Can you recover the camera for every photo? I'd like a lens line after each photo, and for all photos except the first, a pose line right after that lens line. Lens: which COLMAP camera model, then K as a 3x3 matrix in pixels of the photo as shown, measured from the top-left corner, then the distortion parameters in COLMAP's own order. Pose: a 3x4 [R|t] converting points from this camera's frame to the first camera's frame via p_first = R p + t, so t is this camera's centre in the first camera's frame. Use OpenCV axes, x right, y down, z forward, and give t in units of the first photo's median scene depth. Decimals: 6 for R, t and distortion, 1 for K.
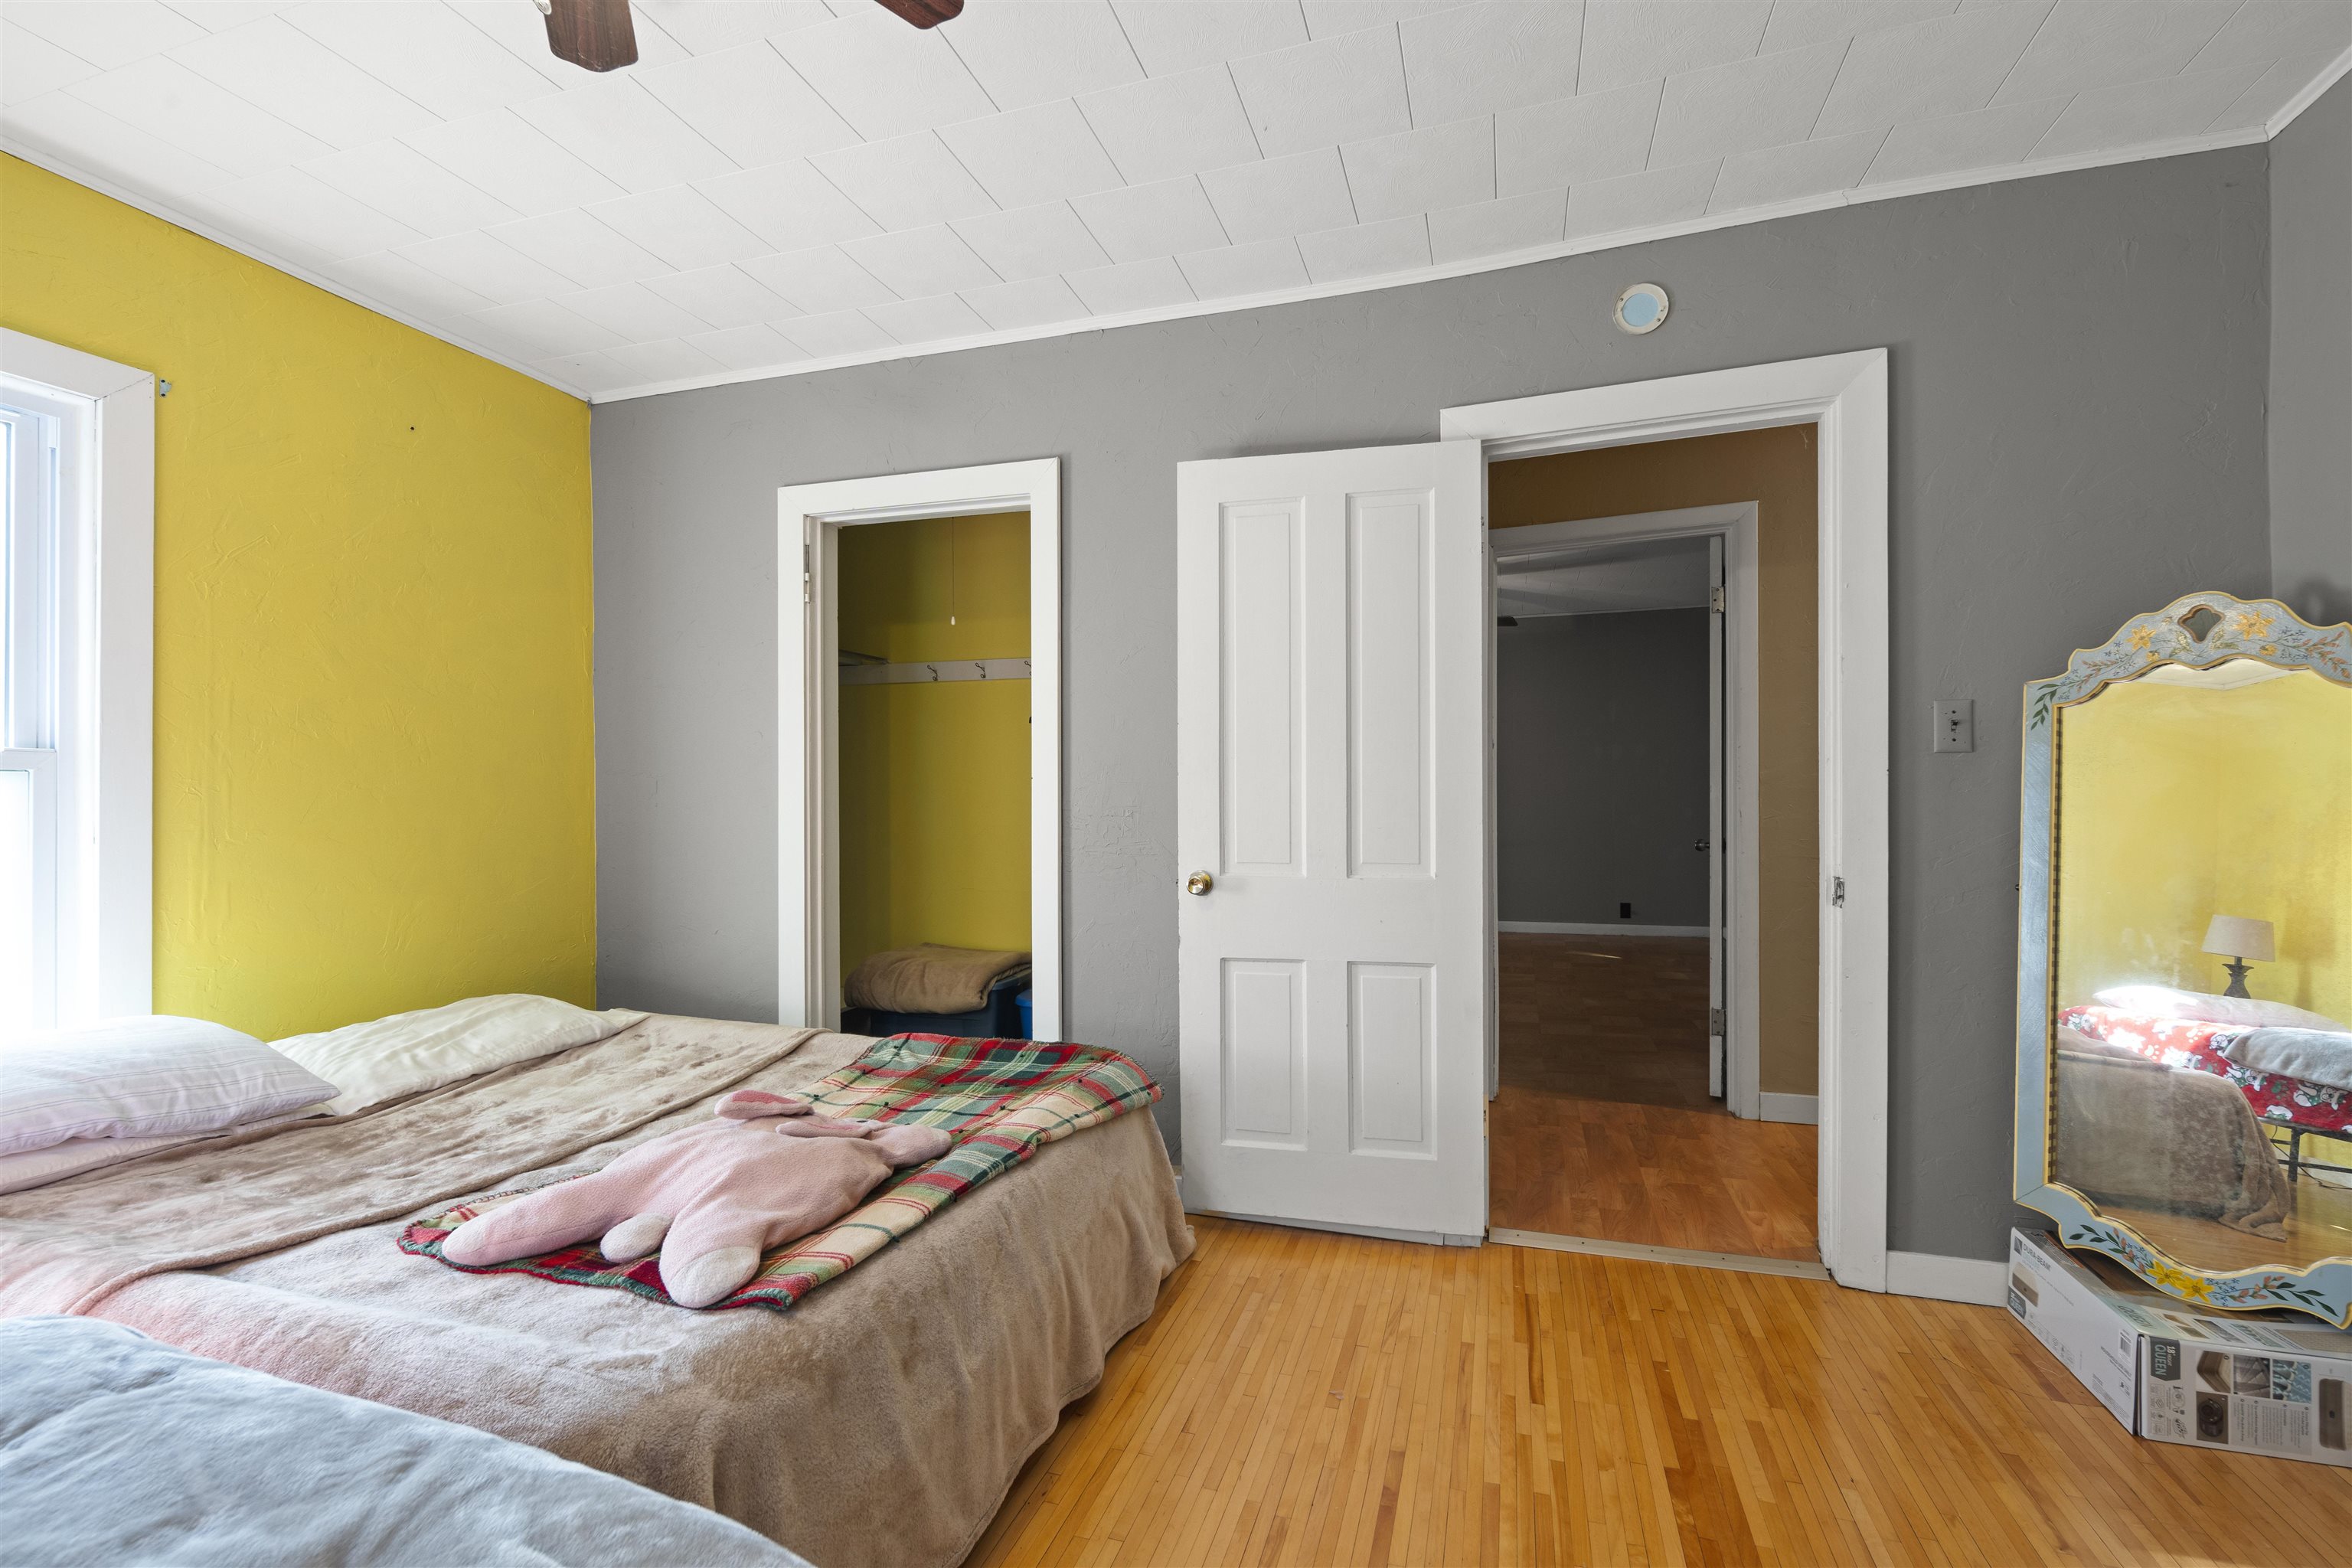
lens RADIAL K [[1016.8, 0, 1168.6], [0, 1016.8, 786.5], [0, 0, 1]] dist [-0.001550, -0.000784]
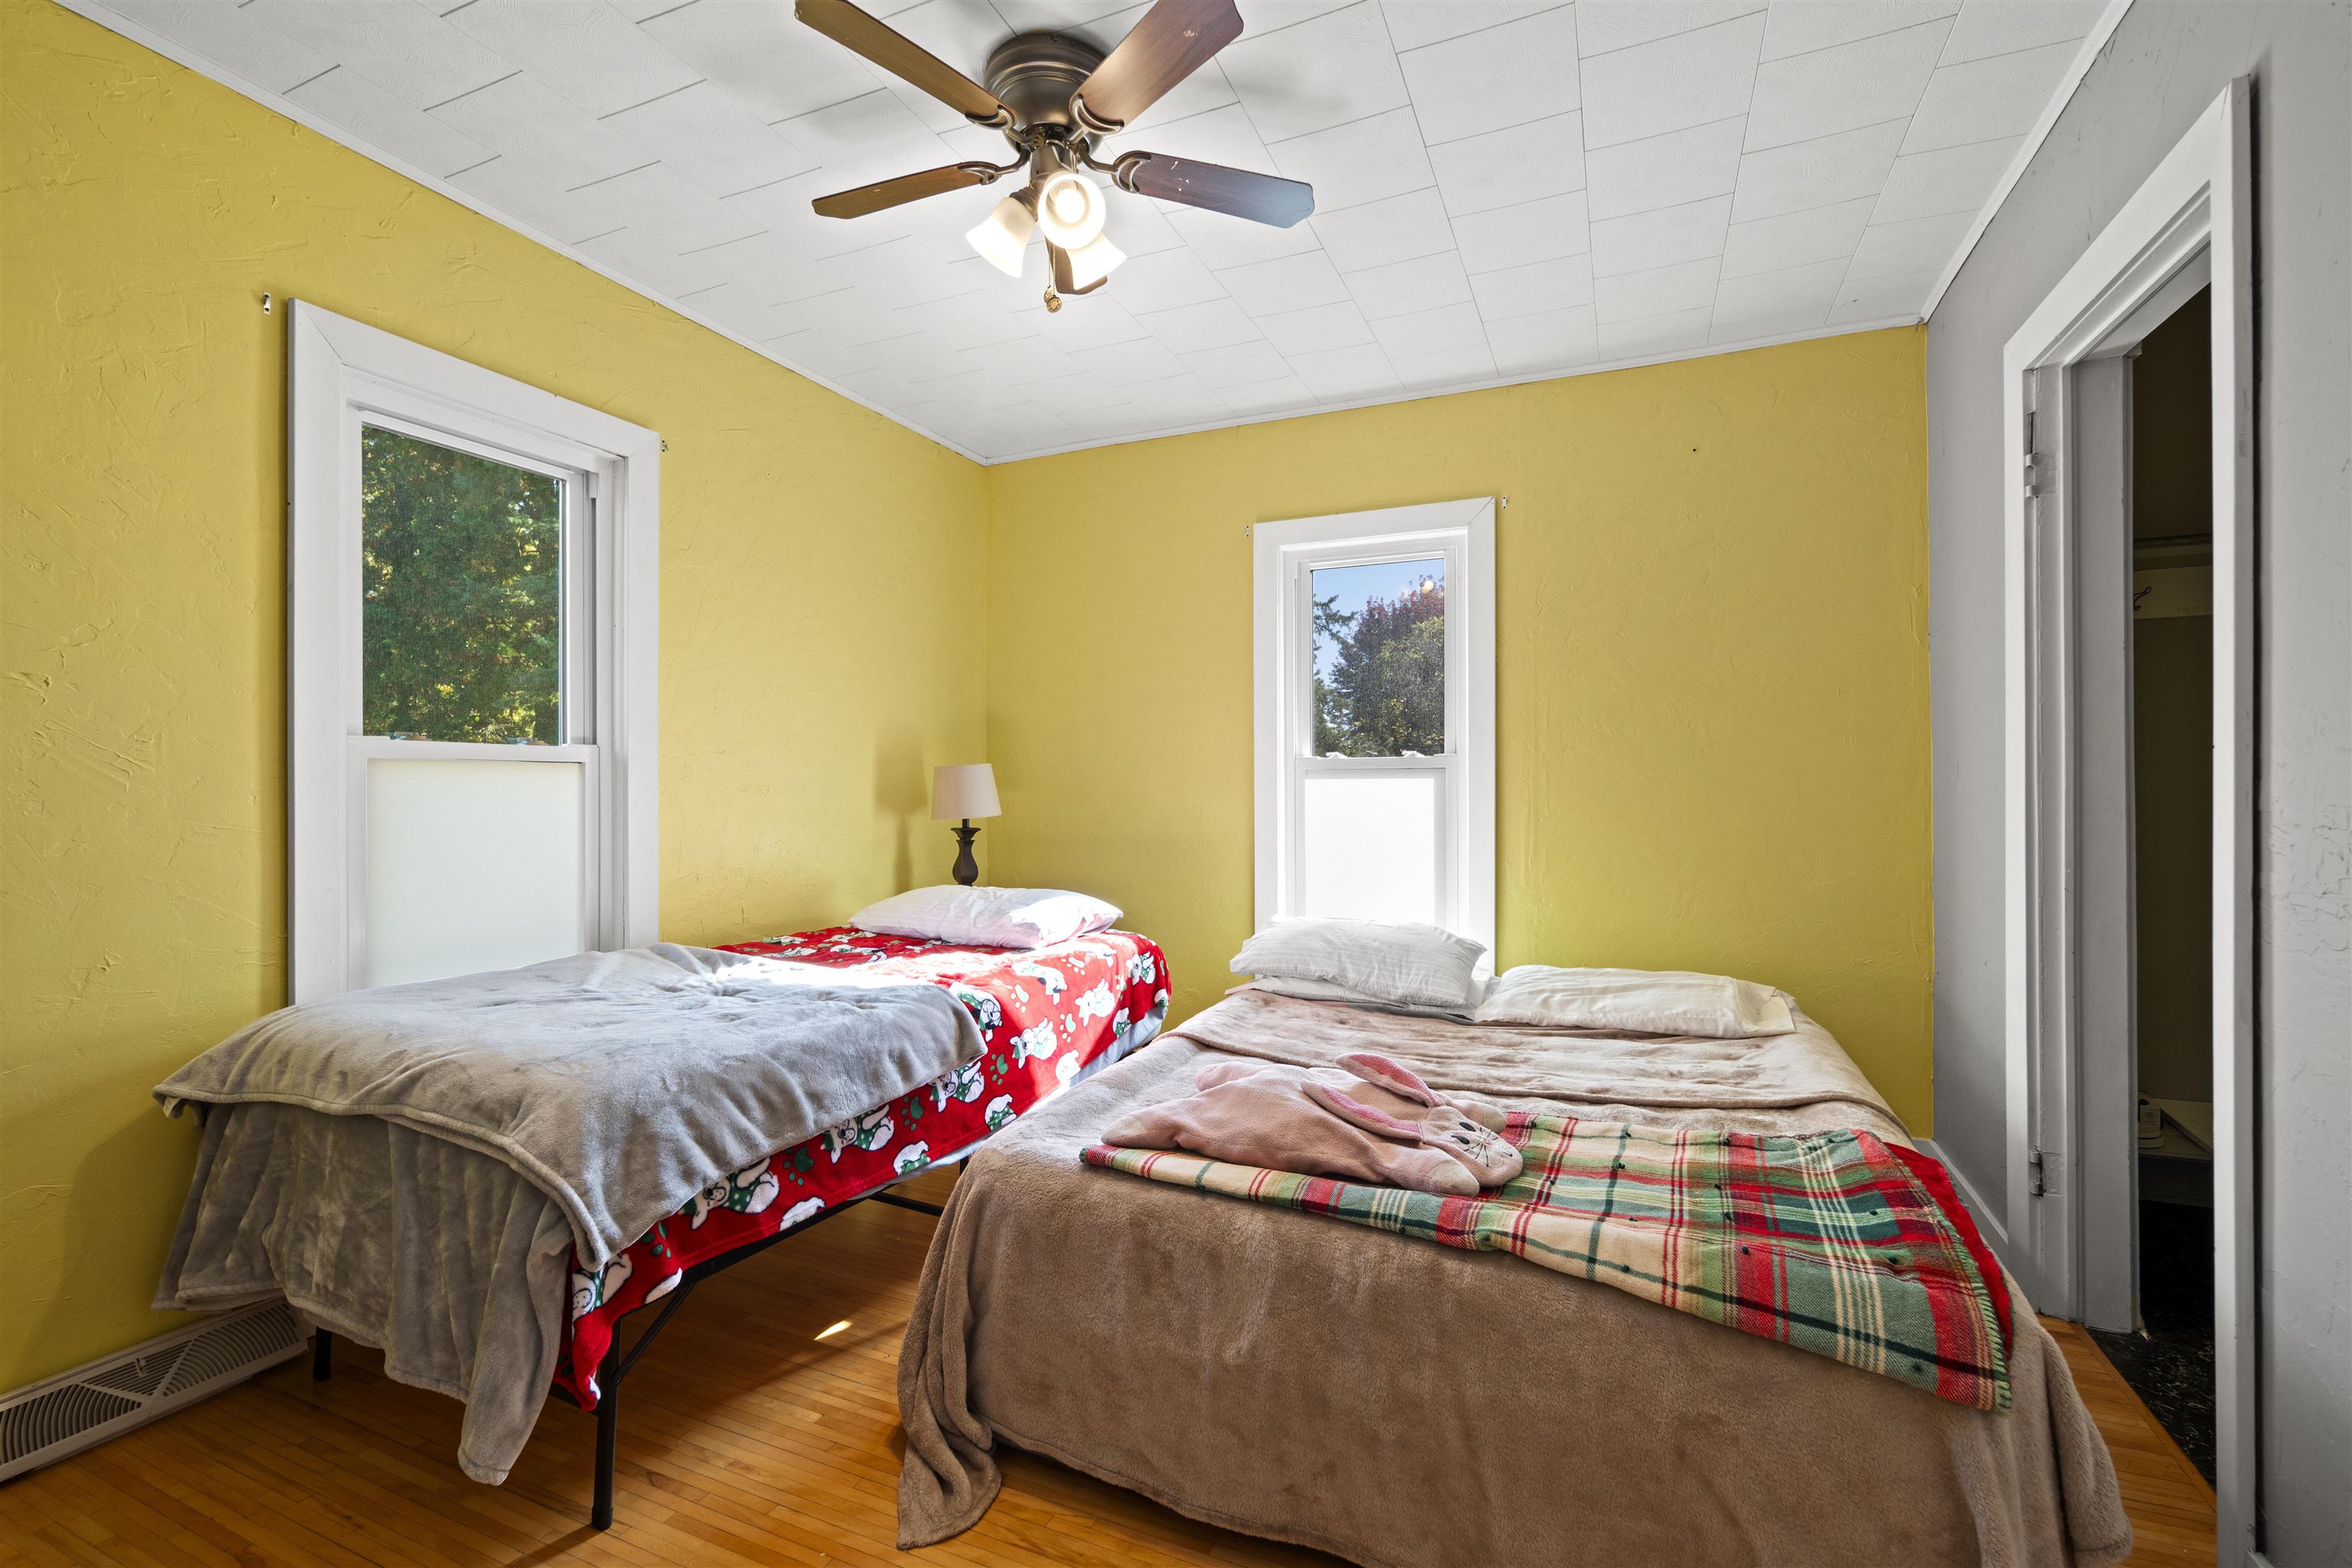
lens RADIAL K [[1016.8, 0, 1168.6], [0, 1016.8, 786.5], [0, 0, 1]] dist [-0.001550, -0.000784]
pose [[-0.095474, 0.002811, -0.995428, 0.565585], [0.011596, 0.999931, 0.001711, 0.006314], [0.995364, -0.011380, -0.095500, 0.735327]]
